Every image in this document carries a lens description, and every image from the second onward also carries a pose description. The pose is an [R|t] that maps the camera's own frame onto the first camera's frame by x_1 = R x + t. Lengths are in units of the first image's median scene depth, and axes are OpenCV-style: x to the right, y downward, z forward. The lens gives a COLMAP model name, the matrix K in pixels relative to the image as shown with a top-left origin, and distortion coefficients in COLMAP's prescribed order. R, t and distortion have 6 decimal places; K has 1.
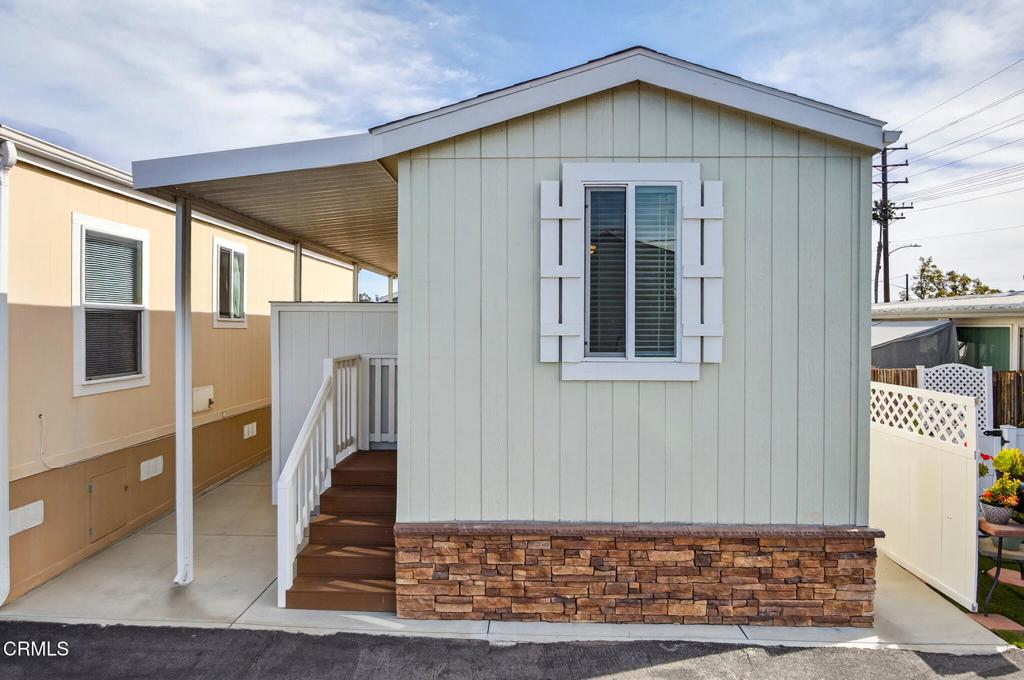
lens RADIAL K [[585.3, 0, 512.1], [0, 585.3, 336.0], [0, 0, 1]] dist [-0.005981, 0.001780]
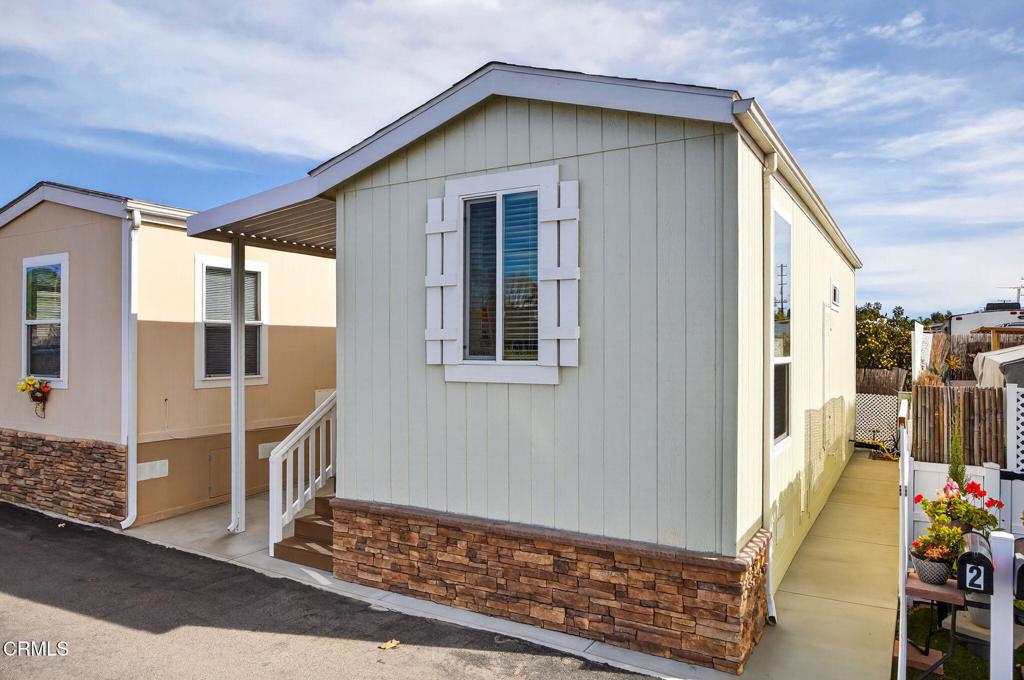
lens RADIAL K [[675.5, 0, 512.3], [0, 675.5, 342.9], [0, 0, 1]] dist [0.004356, 0.001891]
pose [[0.878874, -0.004198, -0.477036, 0.794679], [0.001367, 0.999979, -0.006282, 0.012921], [0.477053, 0.004869, 0.878861, -0.041935]]
